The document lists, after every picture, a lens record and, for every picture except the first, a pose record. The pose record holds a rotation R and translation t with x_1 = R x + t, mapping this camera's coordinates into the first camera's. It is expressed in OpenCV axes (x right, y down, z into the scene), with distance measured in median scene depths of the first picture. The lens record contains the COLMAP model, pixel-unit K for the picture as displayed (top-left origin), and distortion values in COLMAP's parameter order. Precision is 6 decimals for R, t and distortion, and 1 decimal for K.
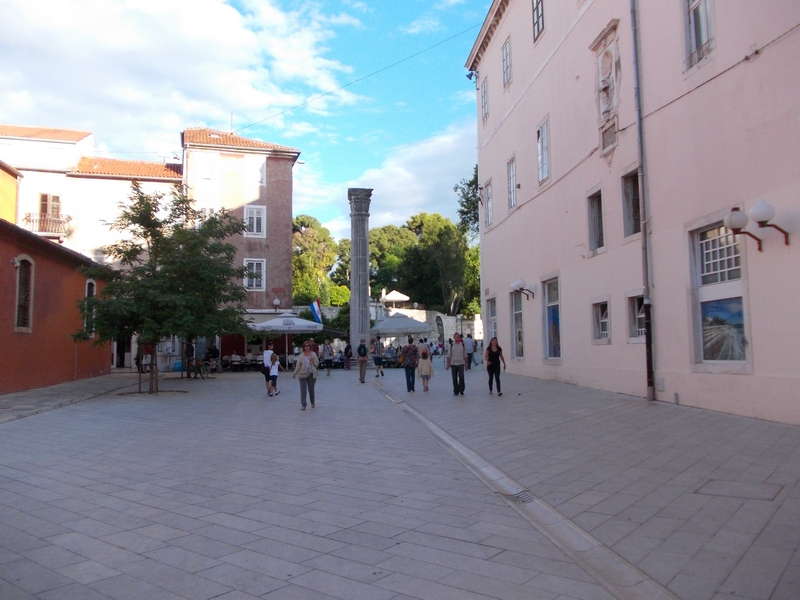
lens RADIAL K [[653.1, 0, 400.0], [0, 653.1, 300.0], [0, 0, 1]] dist [-0.002772, -0.003373]
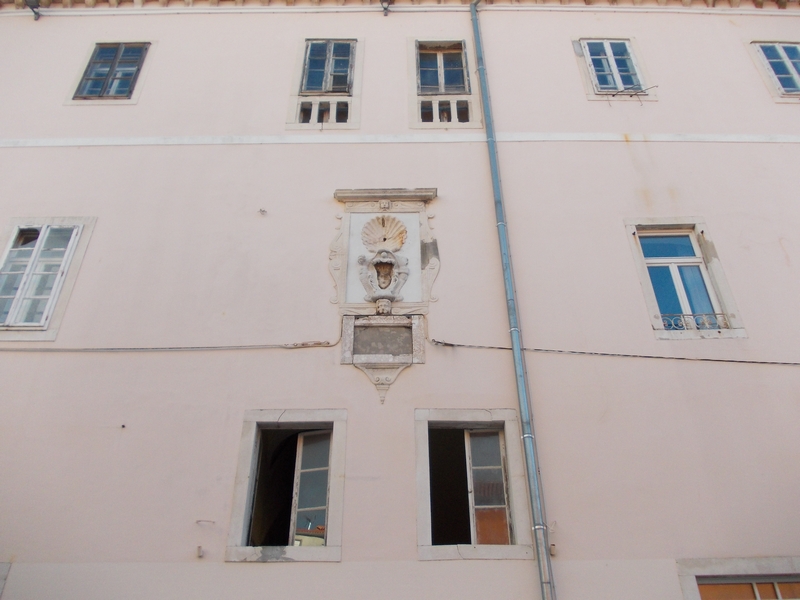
lens RADIAL K [[653.1, 0, 400.0], [0, 653.1, 300.0], [0, 0, 1]] dist [-0.002772, -0.003373]
pose [[0.126784, 0.567484, 0.813565, -0.154596], [-0.074523, 0.823315, -0.562672, 0.028971], [-0.989127, 0.010709, 0.146674, 1.030070]]
